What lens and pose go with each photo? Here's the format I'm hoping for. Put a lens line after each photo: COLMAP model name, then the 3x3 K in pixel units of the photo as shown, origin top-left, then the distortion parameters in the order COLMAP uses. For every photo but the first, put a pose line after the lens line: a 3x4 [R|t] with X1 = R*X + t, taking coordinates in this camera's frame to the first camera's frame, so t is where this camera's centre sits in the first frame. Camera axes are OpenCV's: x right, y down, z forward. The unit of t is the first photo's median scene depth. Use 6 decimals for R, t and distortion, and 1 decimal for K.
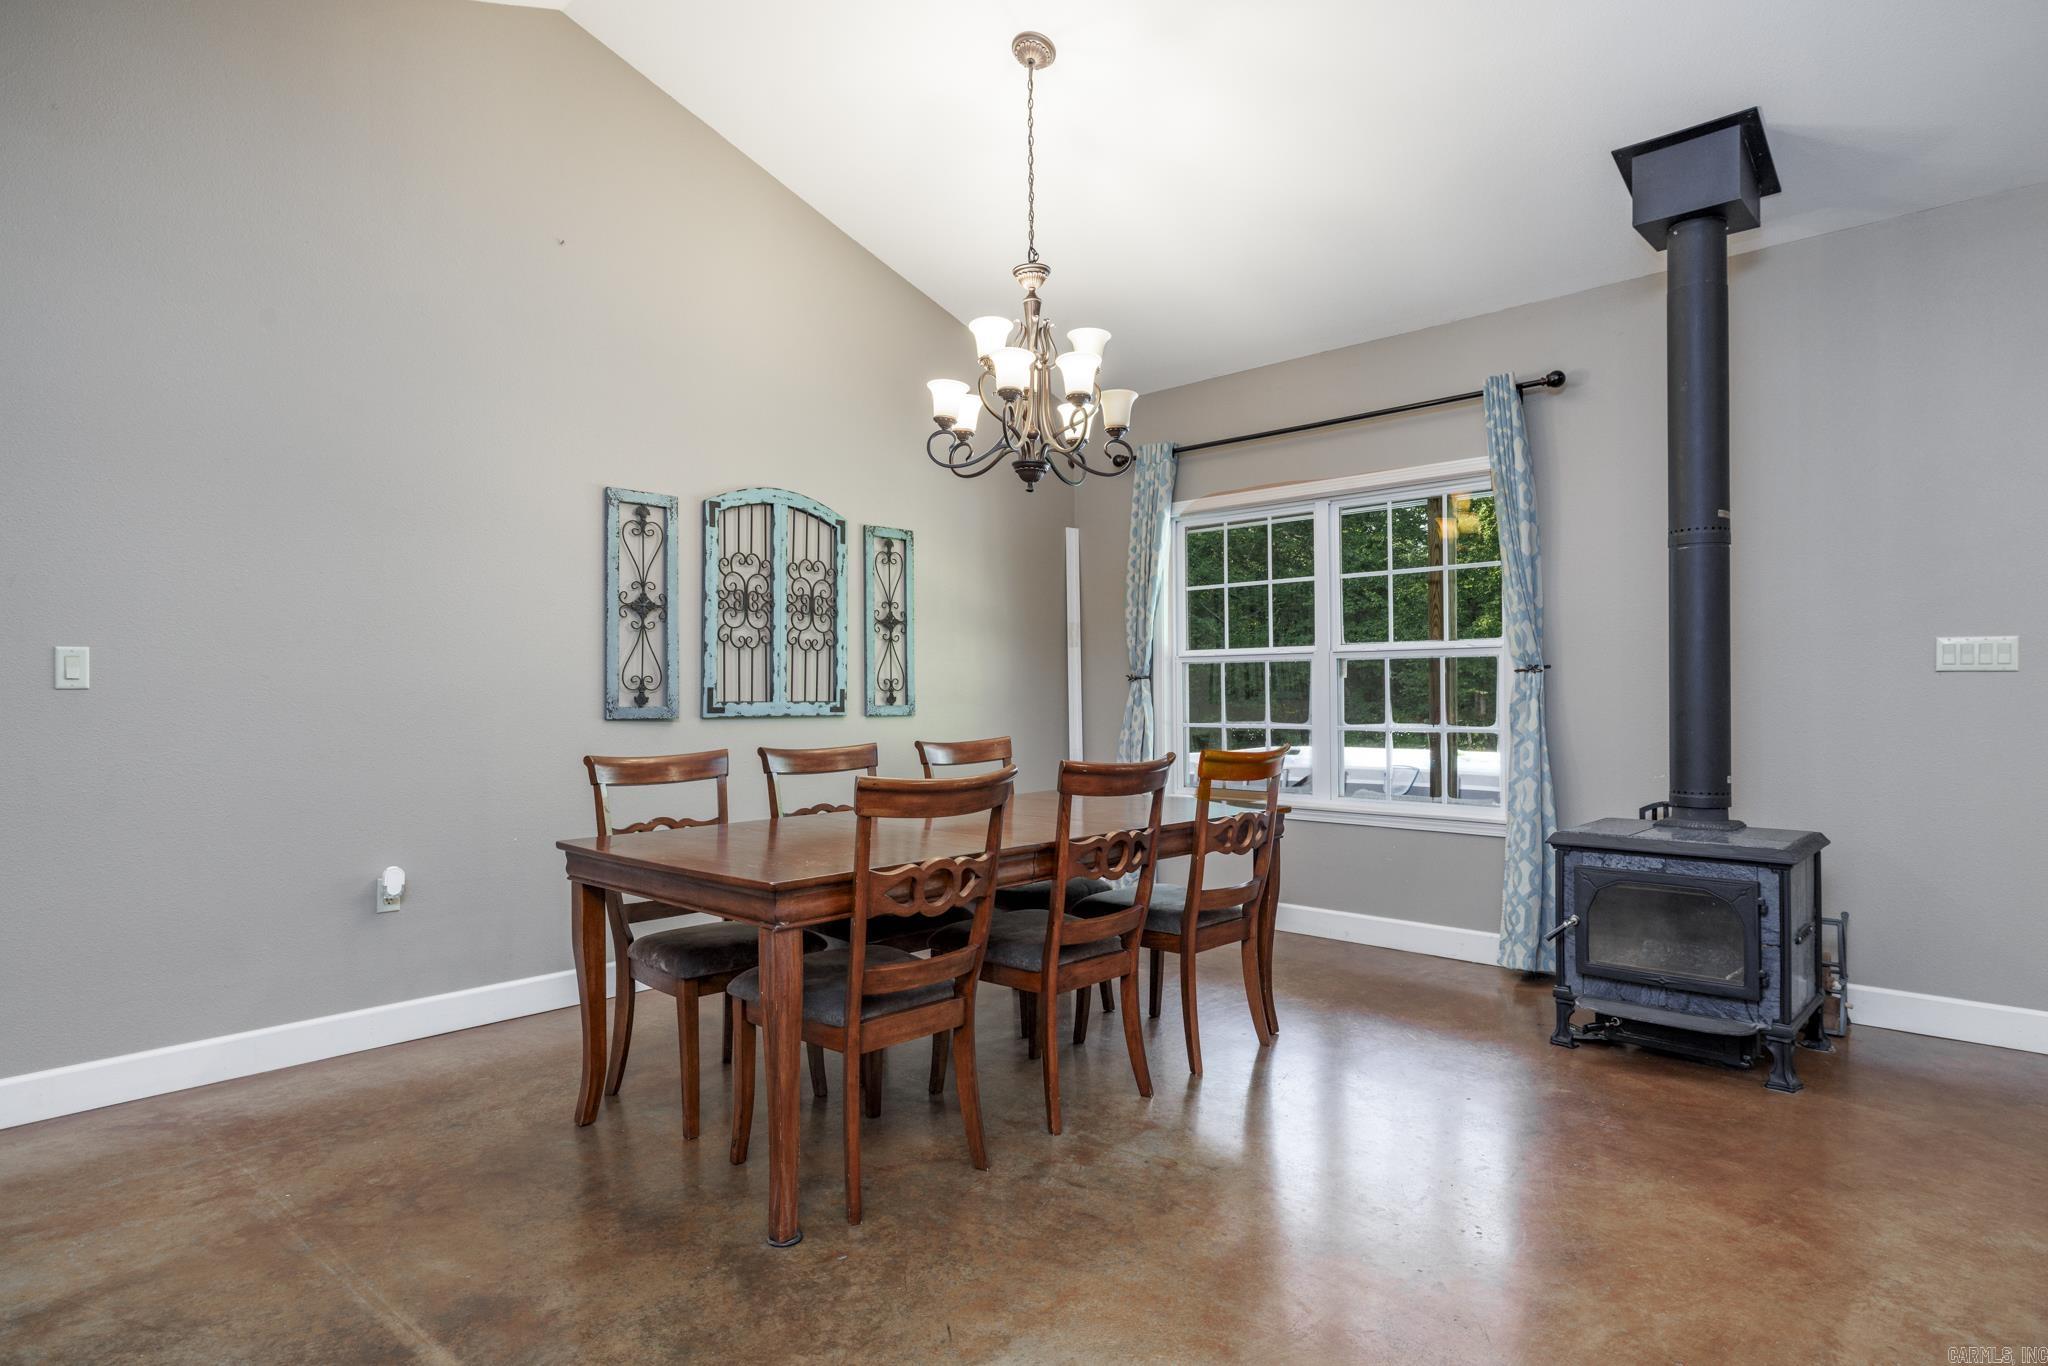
lens RADIAL K [[1068.5, 0, 1012.4], [0, 1068.5, 687.9], [0, 0, 1]] dist [-0.000740, -0.000049]
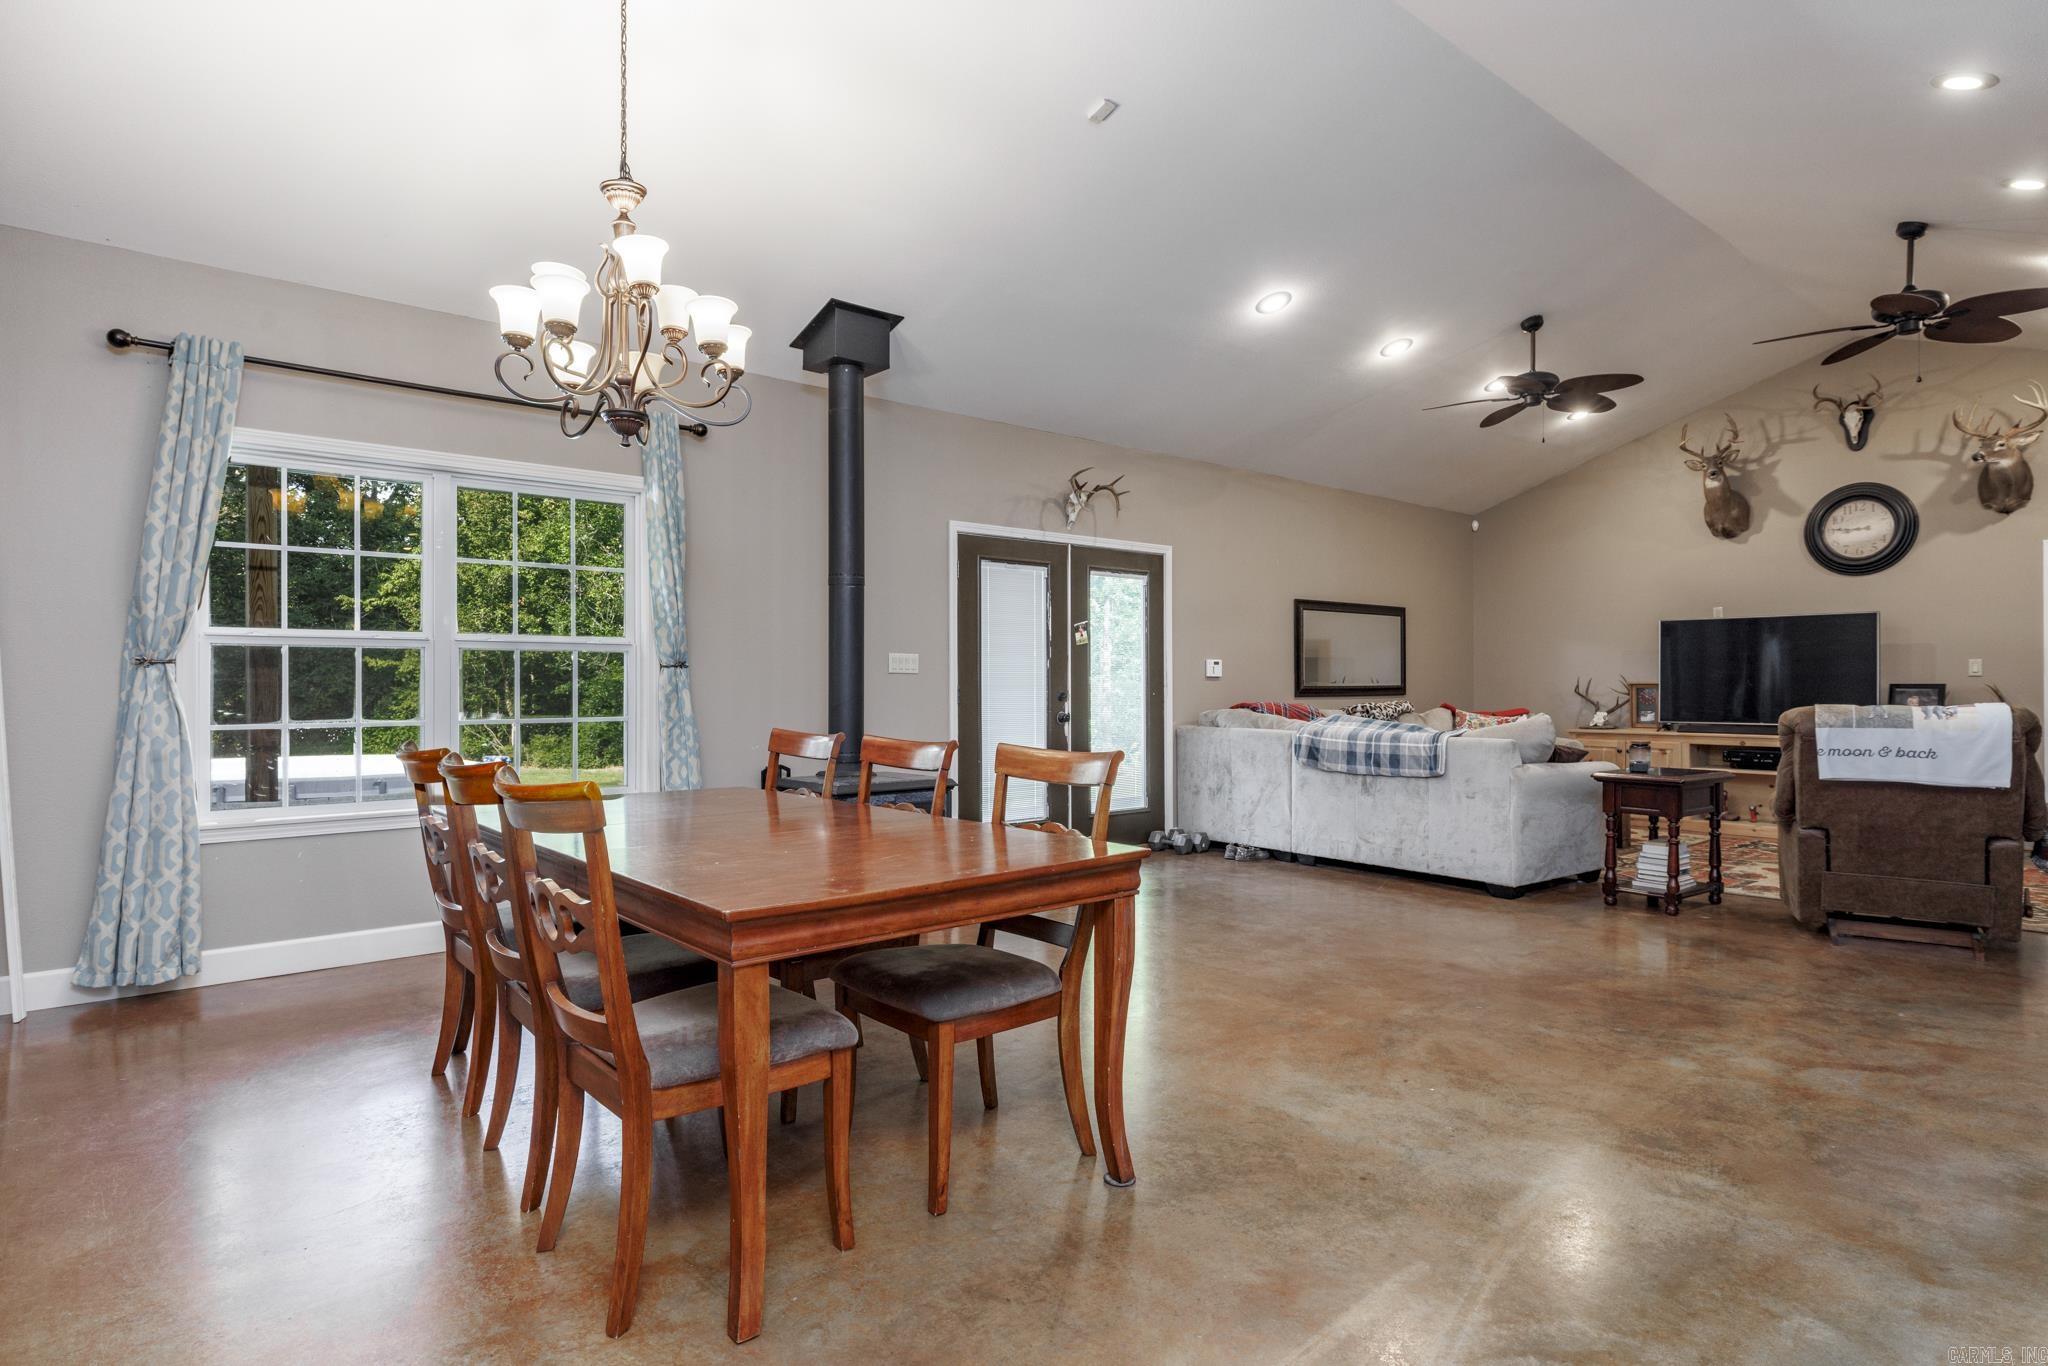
lens RADIAL K [[1068.5, 0, 1012.4], [0, 1068.5, 687.9], [0, 0, 1]] dist [-0.000740, -0.000049]
pose [[0.164909, 0.002590, 0.986305, -0.526052], [-0.005629, 0.999983, -0.001685, 0.006323], [-0.986293, -0.005274, 0.164920, 0.370742]]
